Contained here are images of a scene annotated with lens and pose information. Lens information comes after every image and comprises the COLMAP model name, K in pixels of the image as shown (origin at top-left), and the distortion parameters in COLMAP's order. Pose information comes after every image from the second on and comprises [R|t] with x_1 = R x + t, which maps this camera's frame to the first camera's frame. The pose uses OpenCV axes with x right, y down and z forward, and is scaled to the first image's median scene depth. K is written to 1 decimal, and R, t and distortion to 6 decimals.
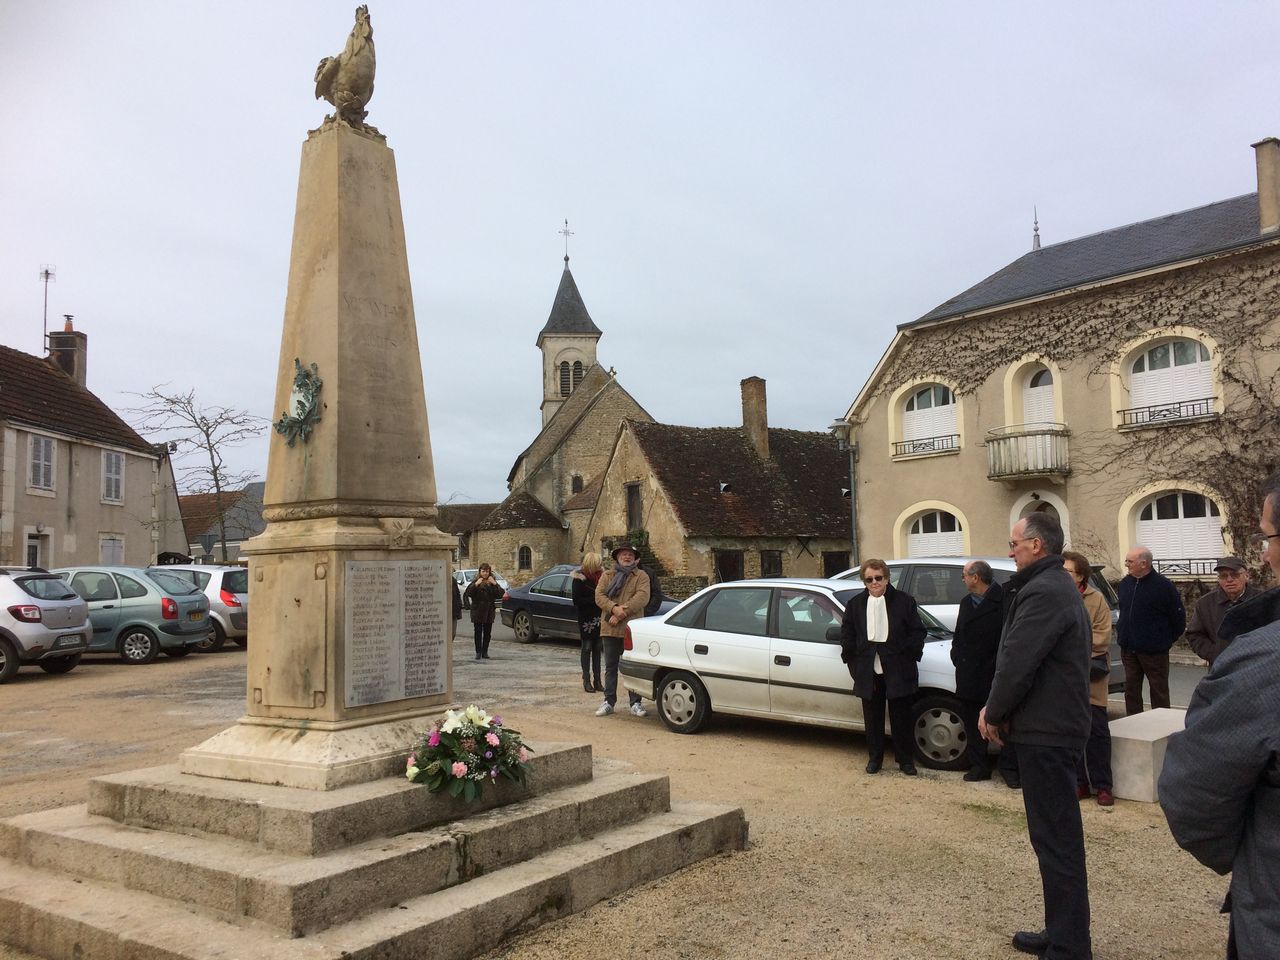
lens RADIAL K [[956.1, 0, 627.2], [0, 956.1, 476.8], [0, 0, 1]] dist [0.065425, -0.054602]
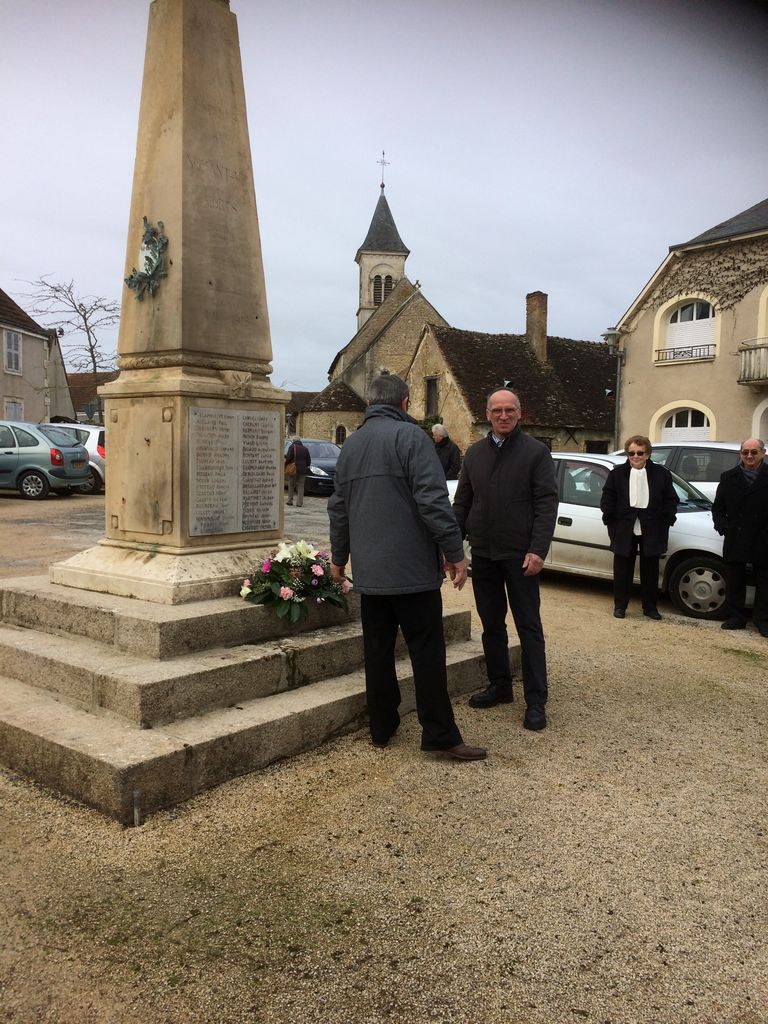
lens RADIAL K [[764.9, 0, 384.0], [0, 764.9, 512.0], [0, 0, 1]] dist [0.065425, -0.054602]
pose [[0.997722, 0.051268, -0.043842, -0.022448], [-0.042729, 0.983218, 0.177363, 0.034335], [0.052199, -0.175085, 0.983169, 0.106626]]
